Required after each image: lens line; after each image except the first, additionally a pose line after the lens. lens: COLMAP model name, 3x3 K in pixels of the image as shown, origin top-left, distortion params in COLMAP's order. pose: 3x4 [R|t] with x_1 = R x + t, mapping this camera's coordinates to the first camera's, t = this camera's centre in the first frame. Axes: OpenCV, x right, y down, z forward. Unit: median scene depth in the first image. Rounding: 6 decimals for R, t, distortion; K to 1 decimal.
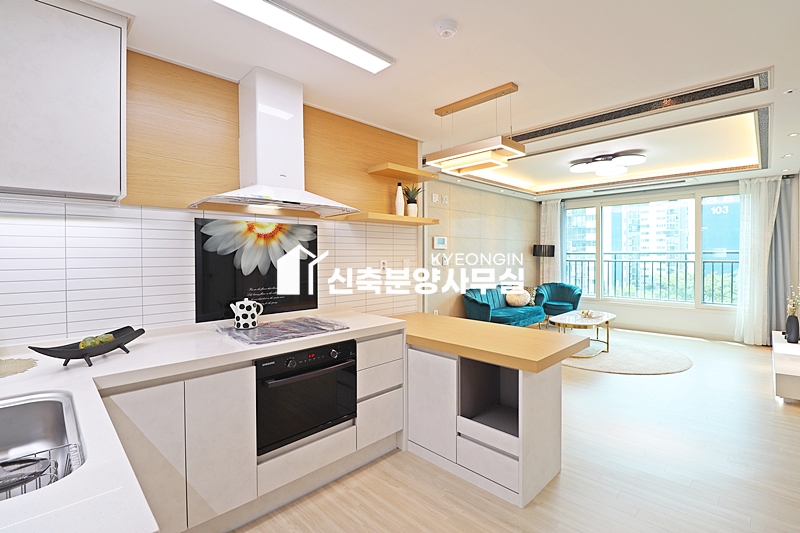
lens RADIAL K [[373.7, 0, 400.0], [0, 373.7, 256.9], [0, 0, 1]] dist [-0.001996, -0.010880]
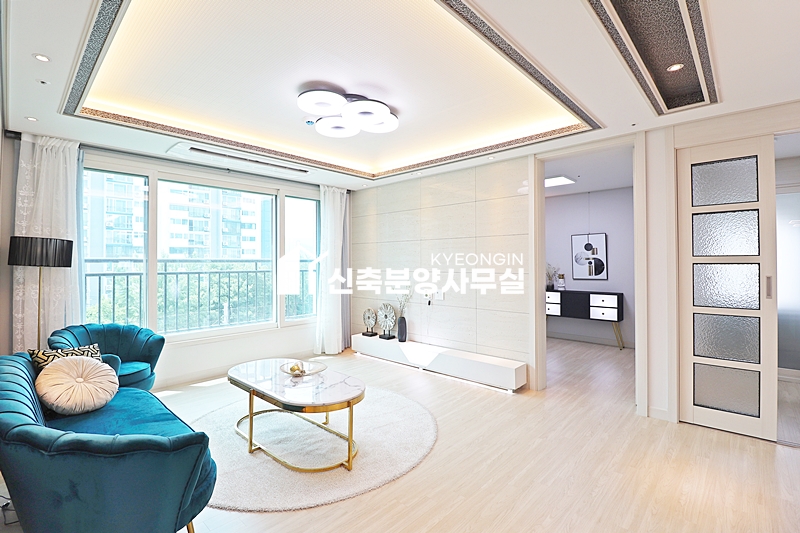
lens RADIAL K [[373.7, 0, 399.3], [0, 373.7, 262.7], [0, 0, 1]] dist [-0.001996, -0.010880]
pose [[-0.023660, 0.009678, 0.999673, -0.111641], [0.010408, 0.999901, -0.009434, 0.009212], [-0.999666, 0.010182, -0.023758, 1.847813]]
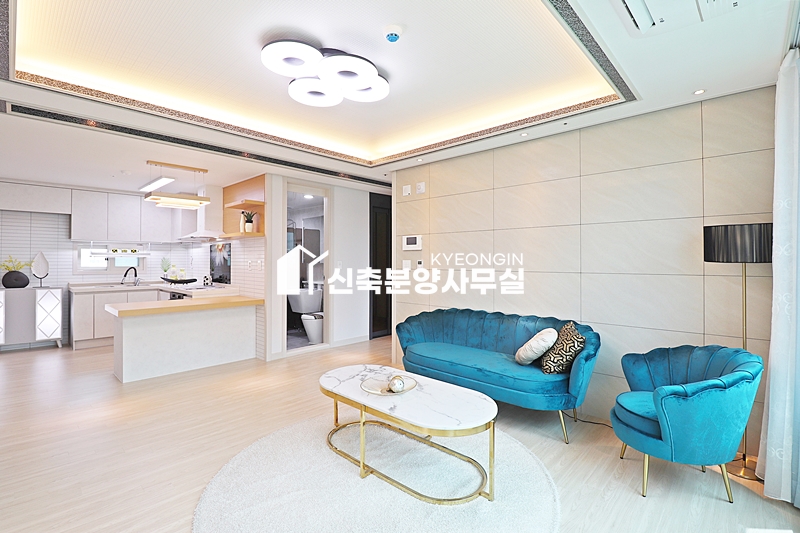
lens RADIAL K [[373.7, 0, 395.0], [0, 373.7, 259.5], [0, 0, 1]] dist [-0.001996, -0.010880]
pose [[0.024444, -0.000174, -0.999701, 2.098109], [-0.005926, 0.999982, -0.000319, -0.000328], [0.999684, 0.005932, 0.024443, 2.120277]]
